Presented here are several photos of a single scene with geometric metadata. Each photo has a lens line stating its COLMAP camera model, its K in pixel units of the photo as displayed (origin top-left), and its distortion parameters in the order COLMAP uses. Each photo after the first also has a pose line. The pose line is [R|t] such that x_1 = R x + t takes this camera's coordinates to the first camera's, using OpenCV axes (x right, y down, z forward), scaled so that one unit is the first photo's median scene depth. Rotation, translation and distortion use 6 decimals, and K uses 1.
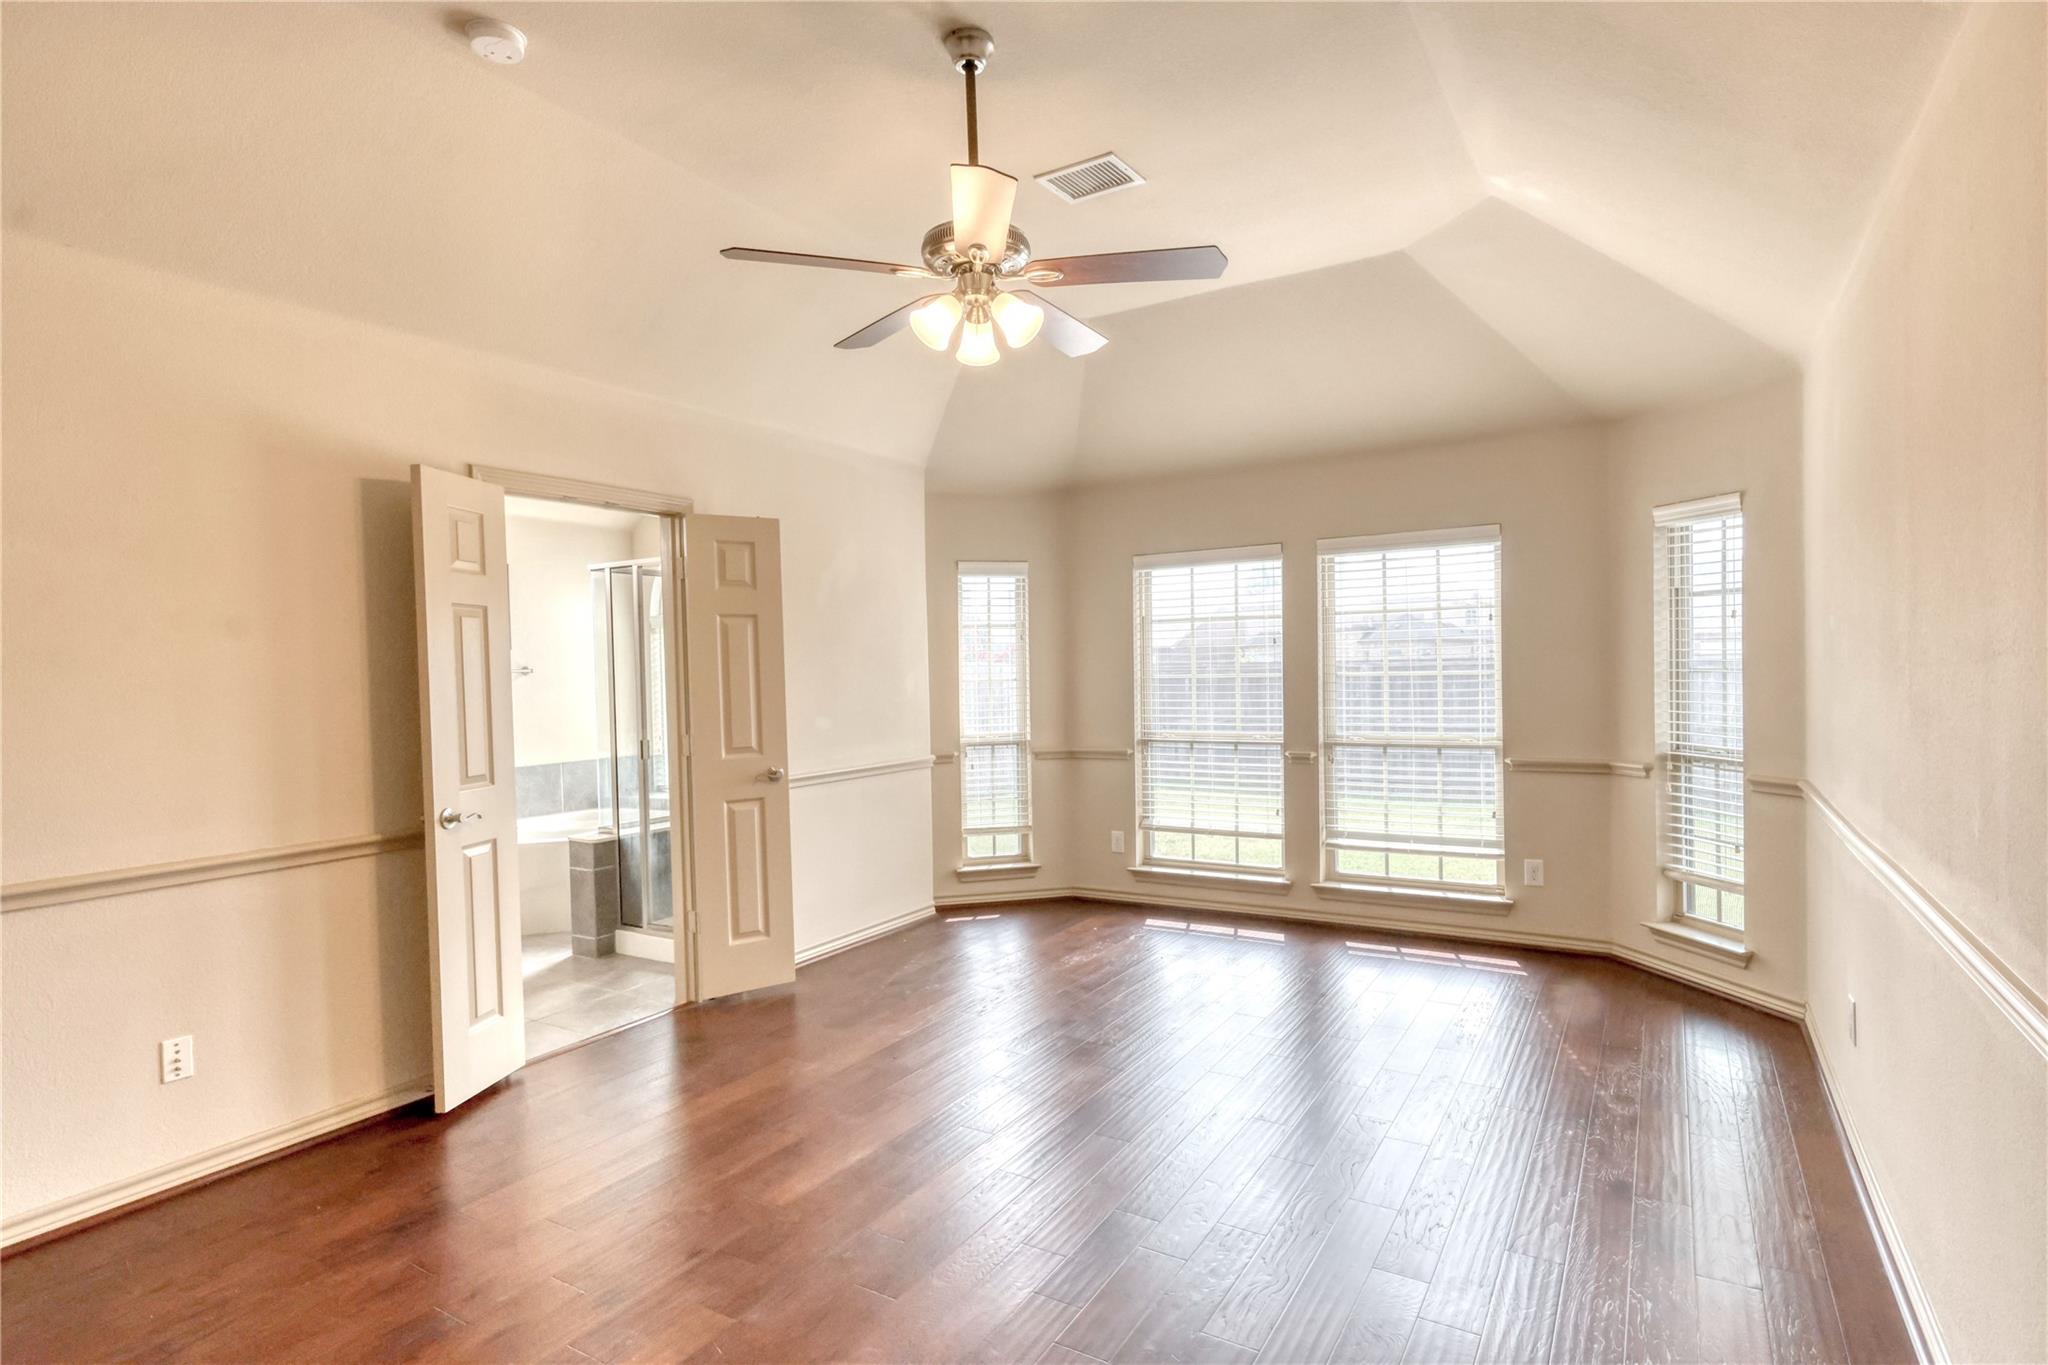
lens RADIAL K [[1050.0, 0, 1024.0], [0, 1050.0, 682.5], [0, 0, 1]] dist [0.000173, -0.000166]
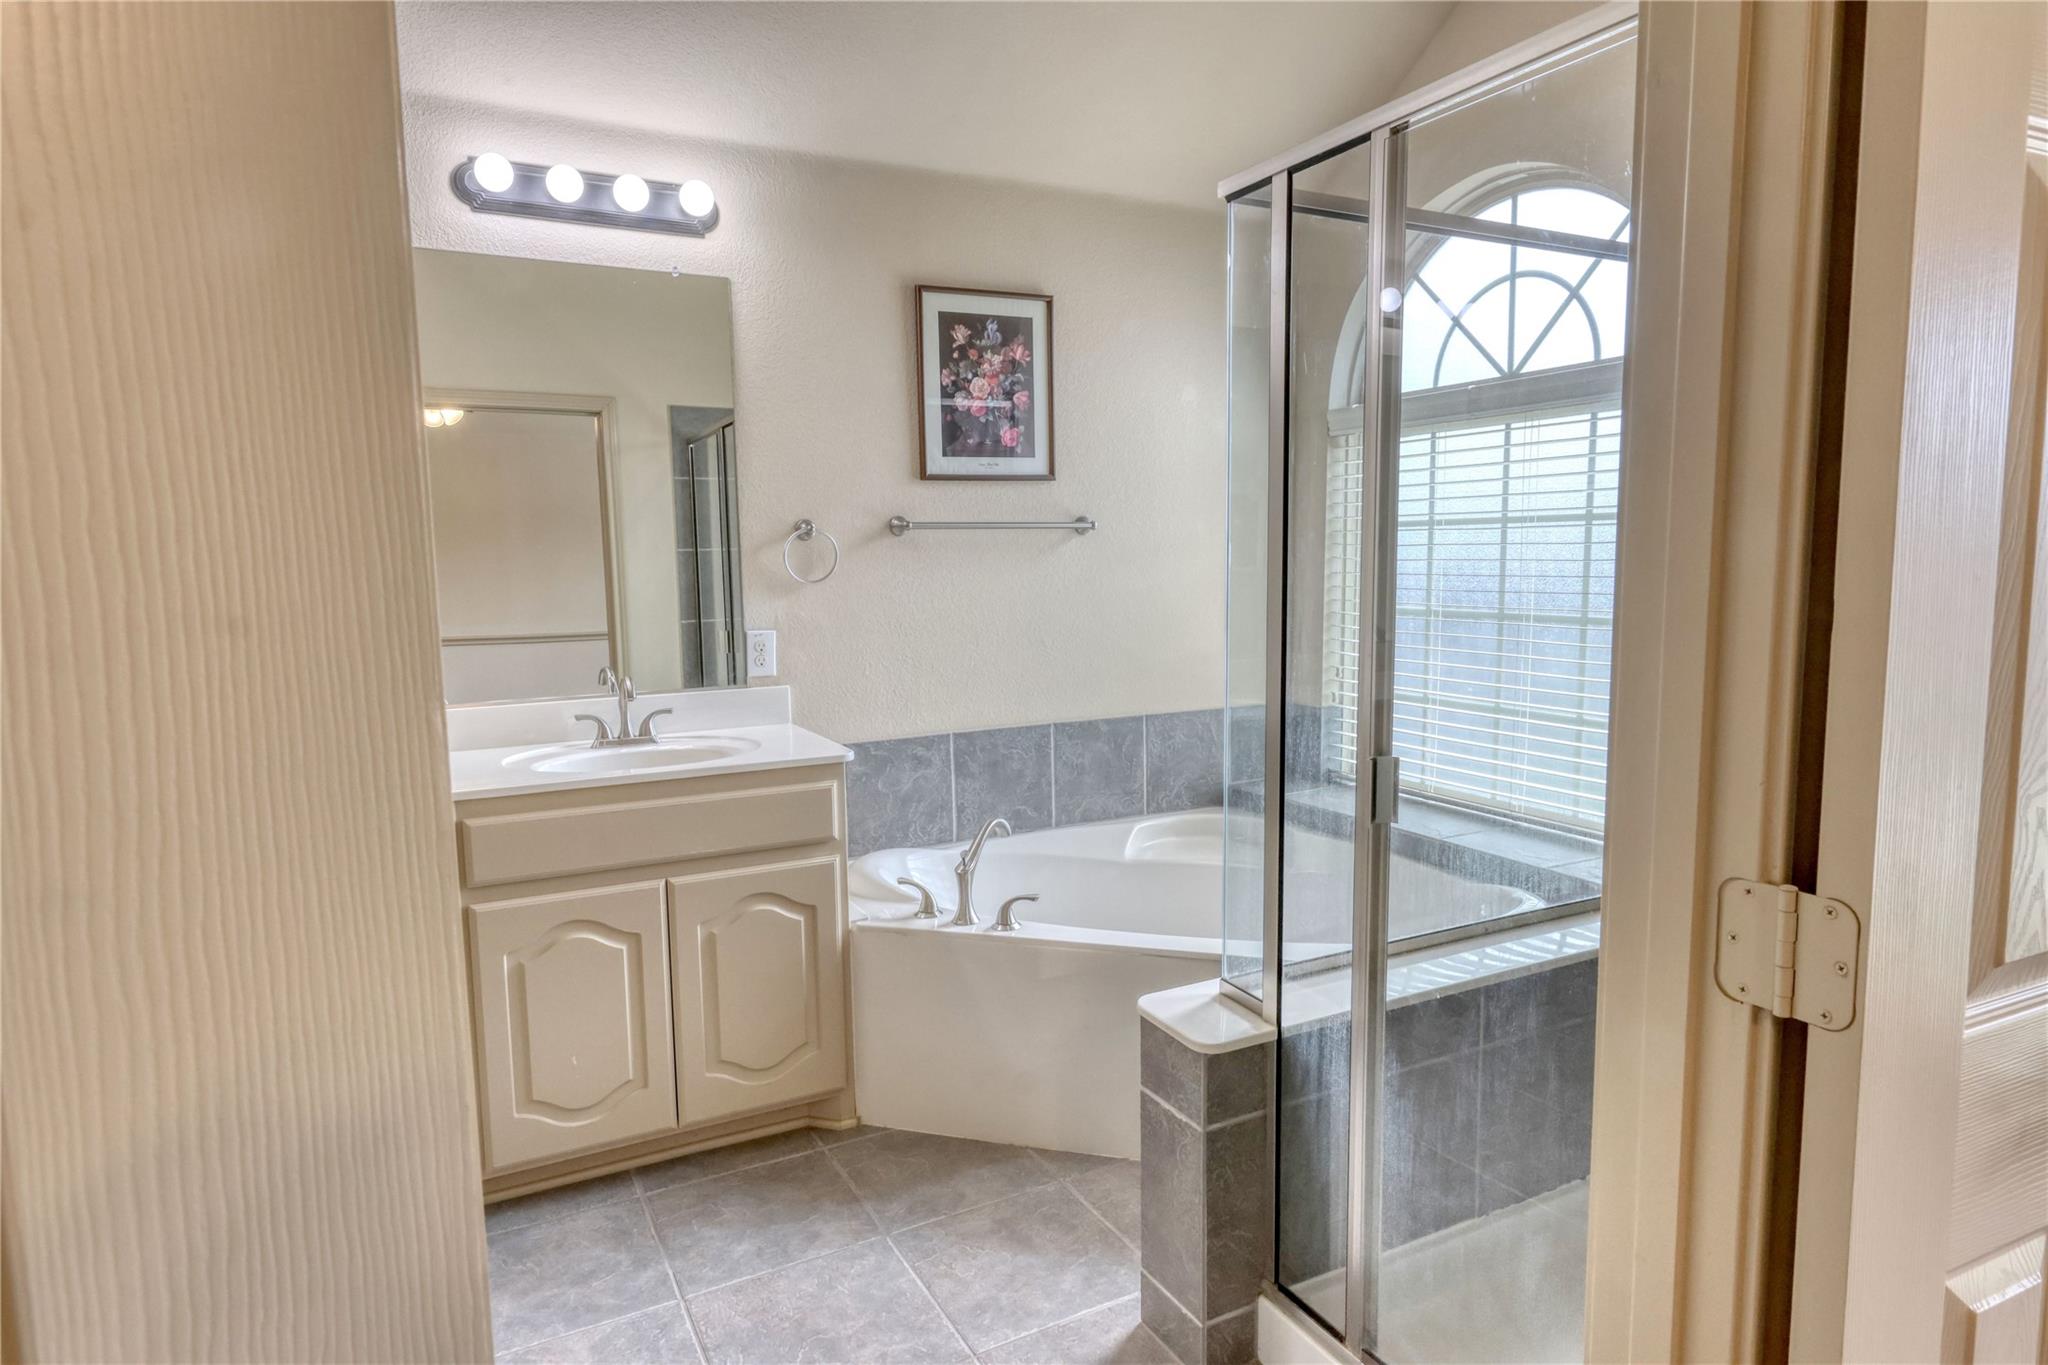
lens RADIAL K [[1183.8, 0, 1024.0], [0, 1183.8, 682.5], [0, 0, 1]] dist [-0.001689, -0.000200]
pose [[0.859863, 0.069147, -0.505821, -0.274781], [-0.015134, 0.993802, 0.110127, 0.001104], [0.510301, -0.087039, 0.855580, 0.652036]]
